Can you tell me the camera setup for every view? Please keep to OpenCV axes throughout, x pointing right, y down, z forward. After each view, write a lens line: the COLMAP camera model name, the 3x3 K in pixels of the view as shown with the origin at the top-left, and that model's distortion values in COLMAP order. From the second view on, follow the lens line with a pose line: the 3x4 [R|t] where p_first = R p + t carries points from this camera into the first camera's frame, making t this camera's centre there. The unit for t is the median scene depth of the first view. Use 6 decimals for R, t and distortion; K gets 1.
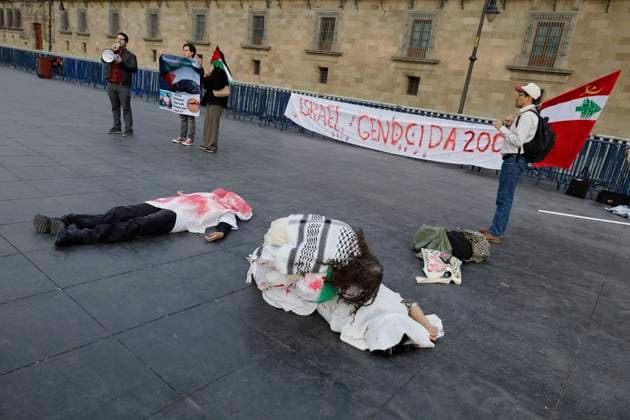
lens RADIAL K [[428.5, 0, 316.8], [0, 428.5, 212.6], [0, 0, 1]] dist [-0.005203, -0.001542]
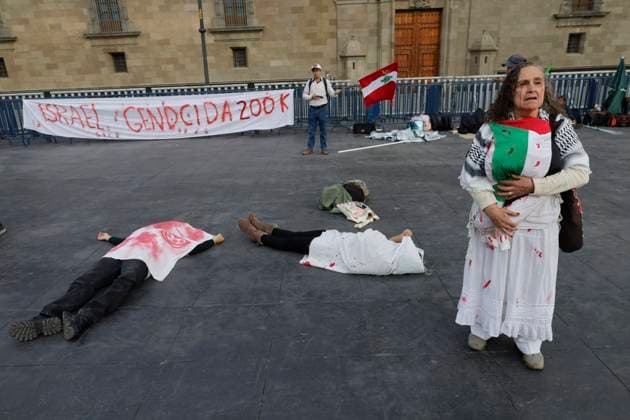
lens RADIAL K [[432.6, 0, 315.0], [0, 432.6, 210.0], [0, 0, 1]] dist [-0.012737, 0.000732]
pose [[0.770255, -0.345153, 0.536261, -0.163016], [0.307122, 0.937710, 0.162406, -0.043063], [-0.558912, 0.039604, 0.828280, -0.007239]]
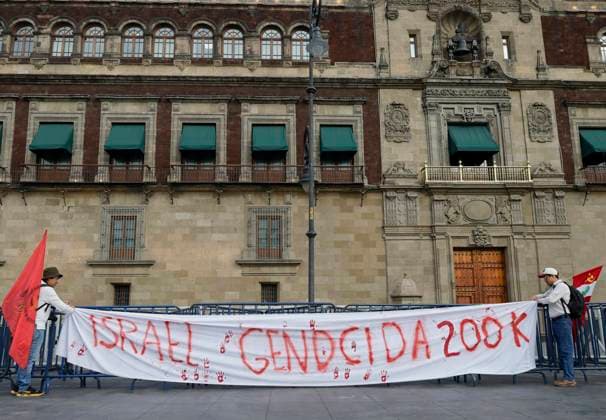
lens RADIAL K [[471.0, 0, 289.6], [0, 471.0, 233.4], [0, 0, 1]] dist [-0.010745, 0.000491]
pose [[0.763148, -0.018226, 0.645967, -0.226224], [0.283174, 0.907952, -0.308925, -0.141064], [-0.580876, 0.418677, 0.698063, 0.528181]]
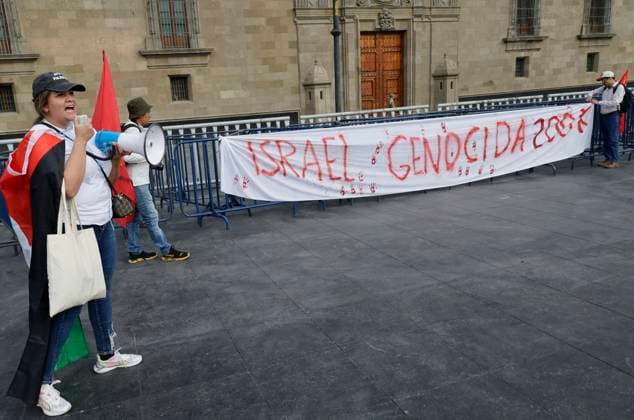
lens RADIAL K [[484.0, 0, 277.6], [0, 484.0, 206.9], [0, 0, 1]] dist [-0.000561, -0.000503]
pose [[0.514718, -0.342611, 0.785928, -0.487211], [0.367475, 0.916374, 0.158811, -0.302480], [-0.774615, 0.207066, 0.597575, 0.776826]]
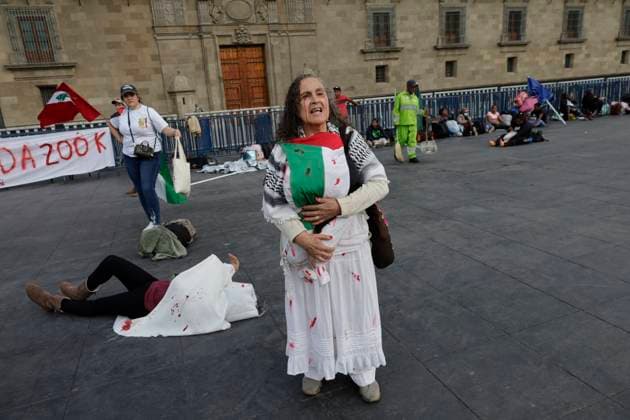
lens RADIAL K [[428.5, 0, 316.8], [0, 428.5, 212.6], [0, 0, 1]] dist [-0.005203, -0.001542]
pose [[0.492015, -0.390534, 0.778077, -0.123239], [0.371219, 0.902529, 0.218260, -0.031081], [-0.787476, 0.181450, 0.589032, 0.000677]]
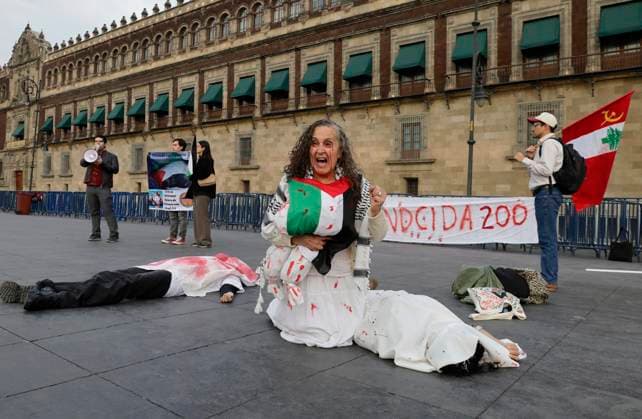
lens RADIAL K [[471.8, 0, 316.1], [0, 471.8, 192.2], [0, 0, 1]] dist [-0.005373, -0.001598]
pose [[0.995220, -0.096199, 0.016811, -0.014601], [0.096621, 0.944954, -0.312612, 0.054144], [0.014187, 0.312742, 0.949732, 0.023858]]
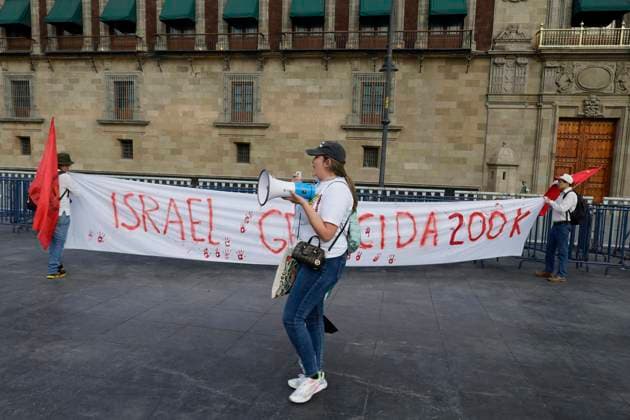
lens RADIAL K [[430.4, 0, 329.5], [0, 430.4, 206.3], [0, 0, 1]] dist [-0.007280, 0.000511]
pose [[0.878370, -0.134986, 0.458525, -0.107424], [0.205797, 0.972628, -0.107899, -0.152305], [-0.431410, 0.189138, 0.882107, 0.434132]]
